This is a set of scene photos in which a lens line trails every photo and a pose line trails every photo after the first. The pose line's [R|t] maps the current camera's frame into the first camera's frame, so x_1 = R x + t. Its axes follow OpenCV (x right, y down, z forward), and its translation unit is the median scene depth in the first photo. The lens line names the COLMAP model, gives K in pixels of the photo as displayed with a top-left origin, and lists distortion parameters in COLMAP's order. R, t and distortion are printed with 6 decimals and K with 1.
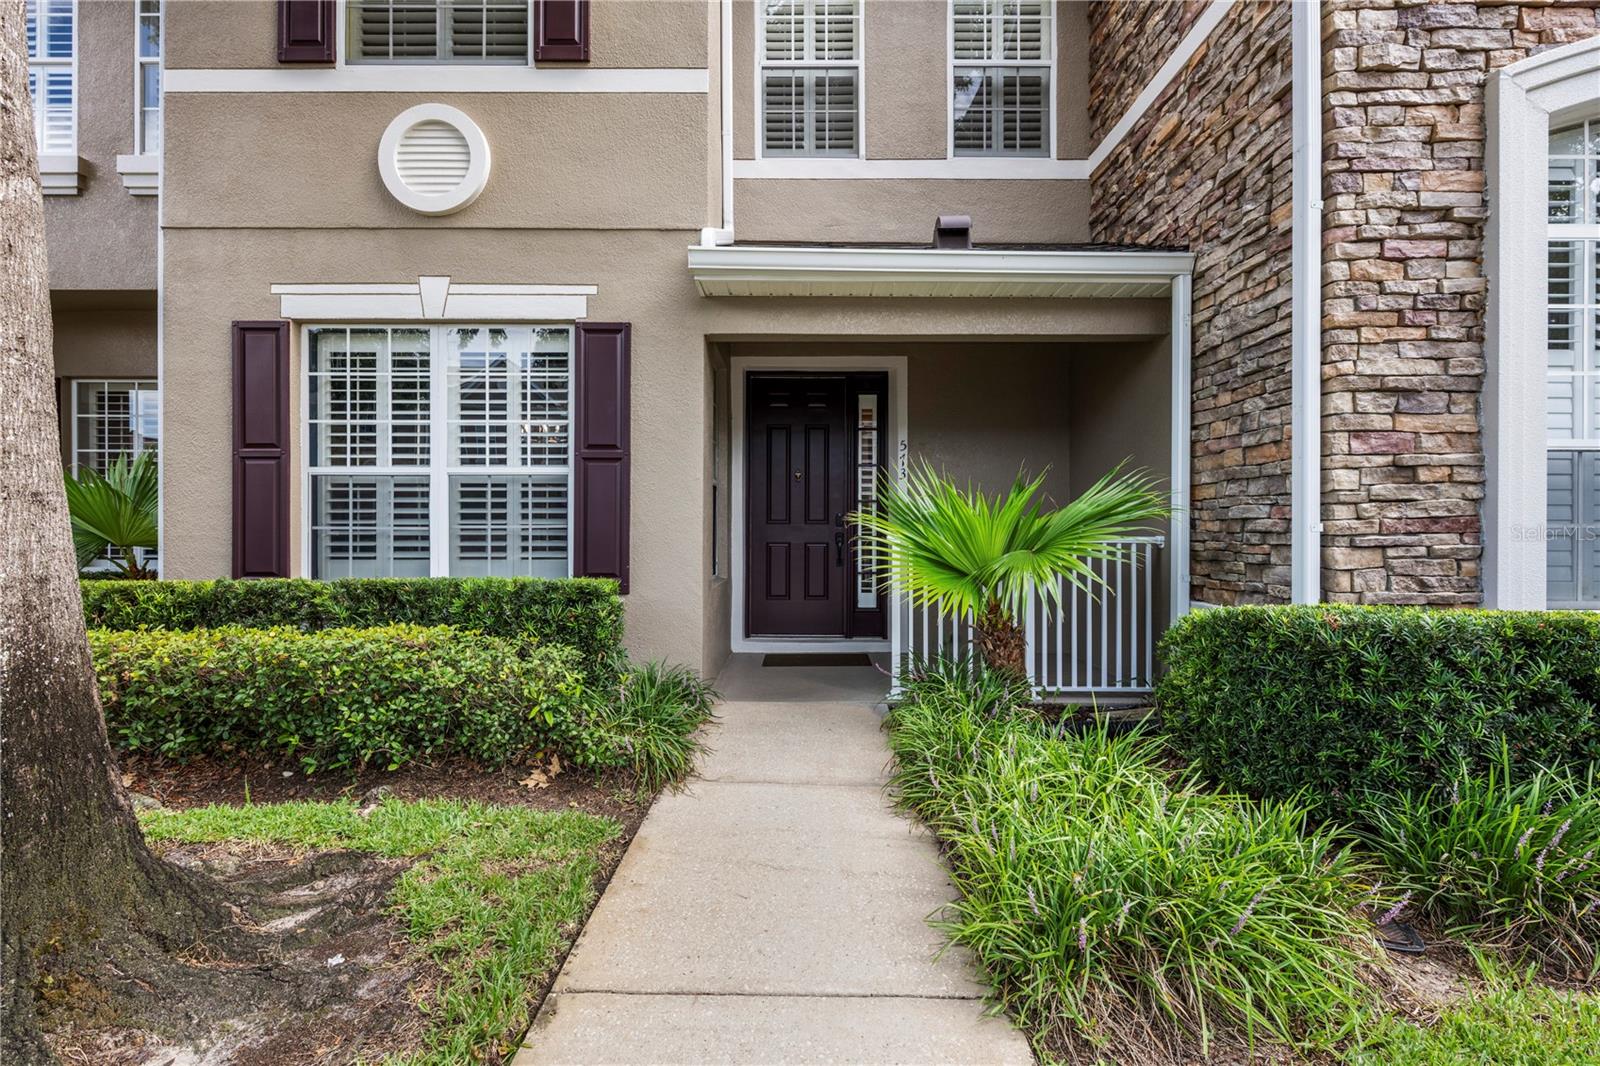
lens RADIAL K [[714.7, 0, 789.4], [0, 714.7, 525.0], [0, 0, 1]] dist [-0.000453, -0.000191]
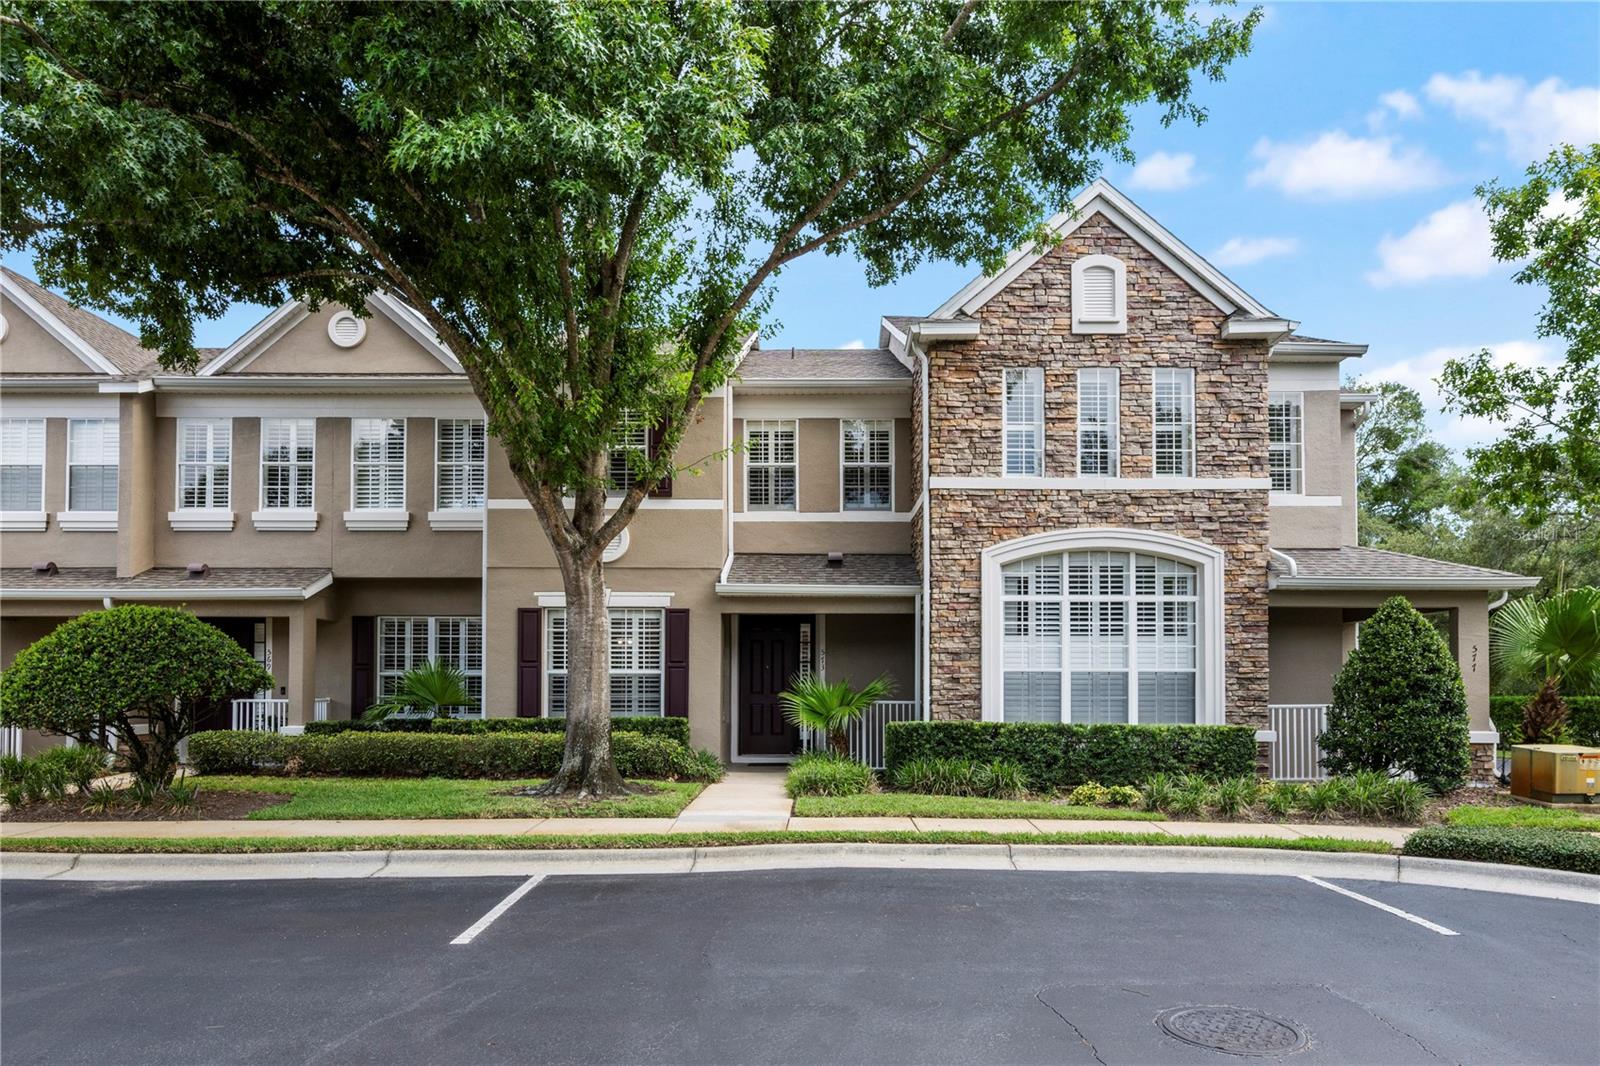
lens RADIAL K [[975.9, 0, 794.7], [0, 975.9, 663.1], [0, 0, 1]] dist [0.003632, -0.000392]
pose [[0.999990, -0.000313, -0.004400, 0.133230], [0.000220, 0.999775, -0.021201, -0.039338], [0.004406, 0.021200, 0.999766, -2.159510]]
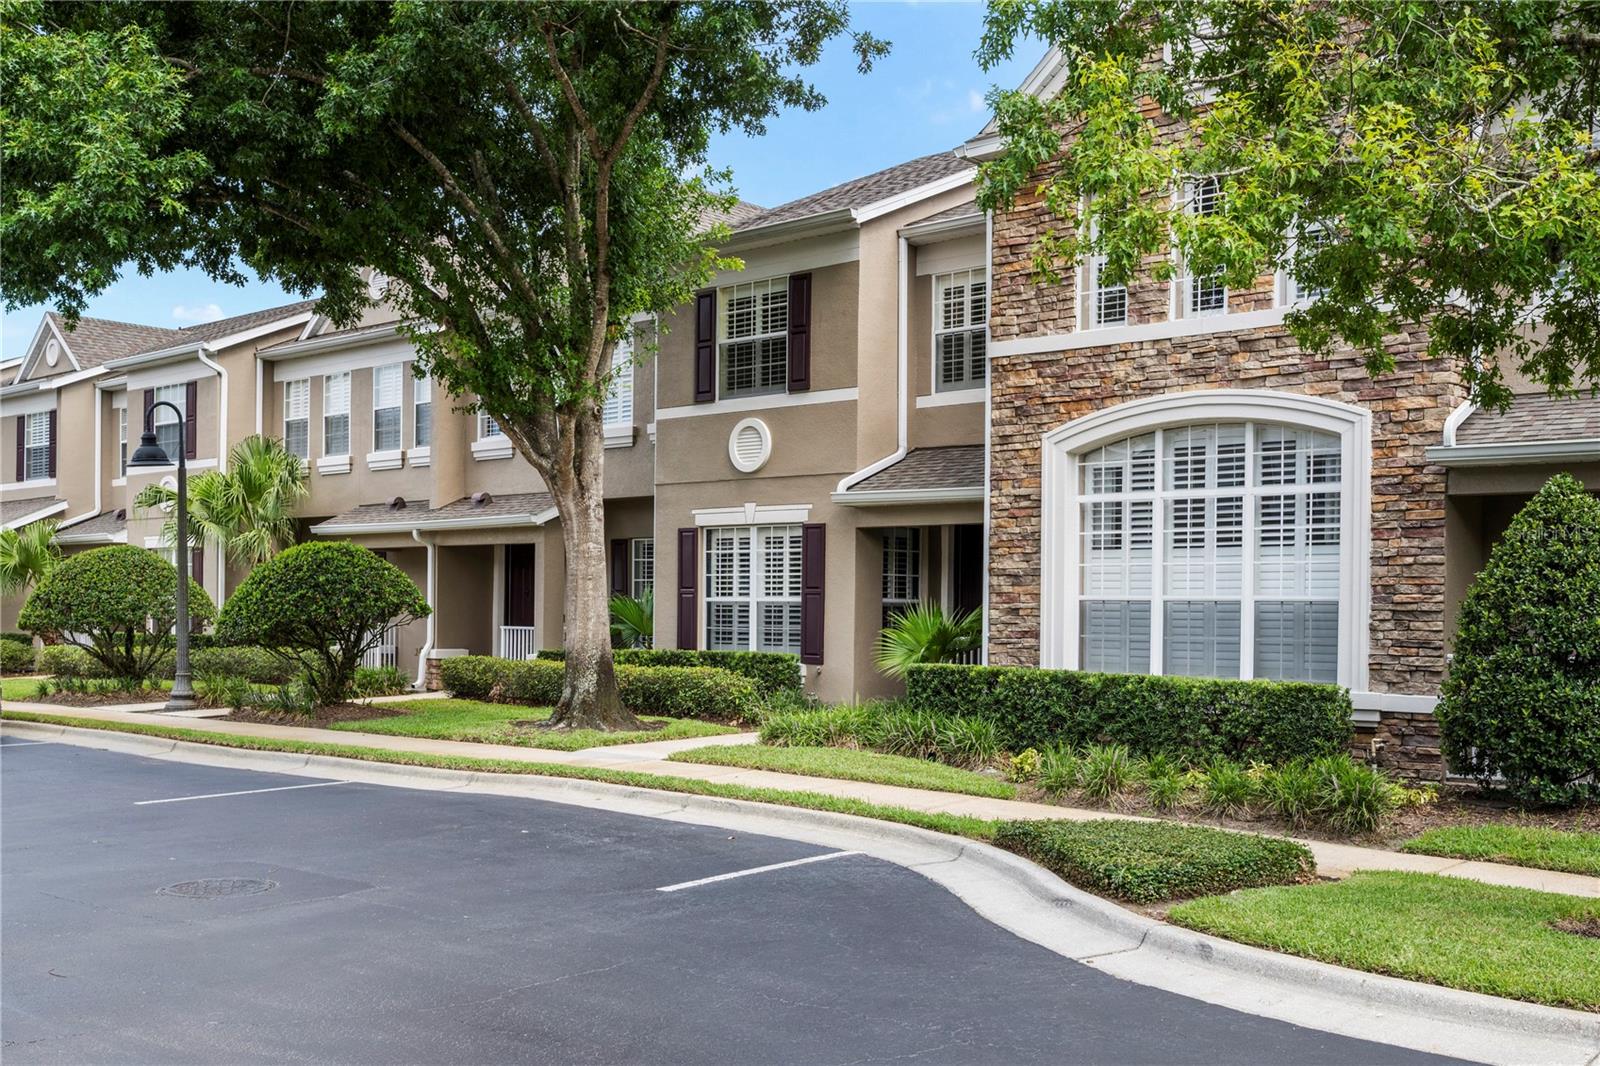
lens RADIAL K [[1510.5, 0, 834.1], [0, 1510.5, 613.6], [0, 0, 1]] dist [0.012868, 0.000000]
pose [[0.769828, 0.007162, -0.638211, 2.390321], [-0.007386, 0.999970, 0.002313, -0.049677], [0.638209, 0.002933, 0.769858, -2.108465]]
